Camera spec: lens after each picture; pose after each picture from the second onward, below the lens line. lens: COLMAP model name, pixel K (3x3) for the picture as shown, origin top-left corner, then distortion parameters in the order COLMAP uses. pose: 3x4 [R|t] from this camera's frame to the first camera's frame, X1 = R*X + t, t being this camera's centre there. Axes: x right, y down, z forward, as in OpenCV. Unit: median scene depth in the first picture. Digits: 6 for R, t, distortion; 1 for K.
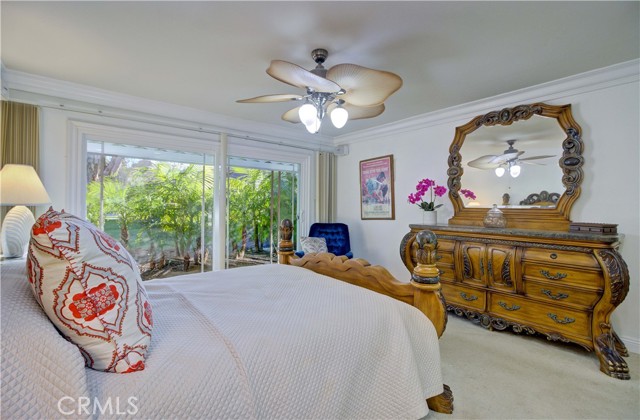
lens RADIAL K [[295.4, 0, 322.9], [0, 295.4, 207.1], [0, 0, 1]] dist [-0.000718, 0.003613]
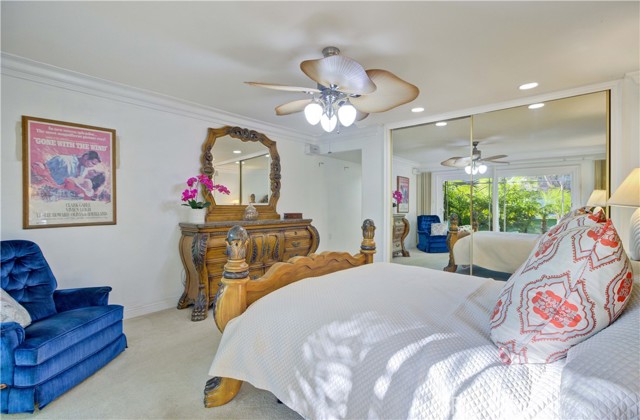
lens RADIAL K [[295.4, 0, 323.2], [0, 295.4, 206.8], [0, 0, 1]] dist [-0.000718, 0.003613]
pose [[-0.149210, -0.022355, 0.988553, -0.586053], [-0.002082, 0.999749, 0.022294, -0.015309], [-0.988803, 0.001269, -0.149219, 0.691780]]
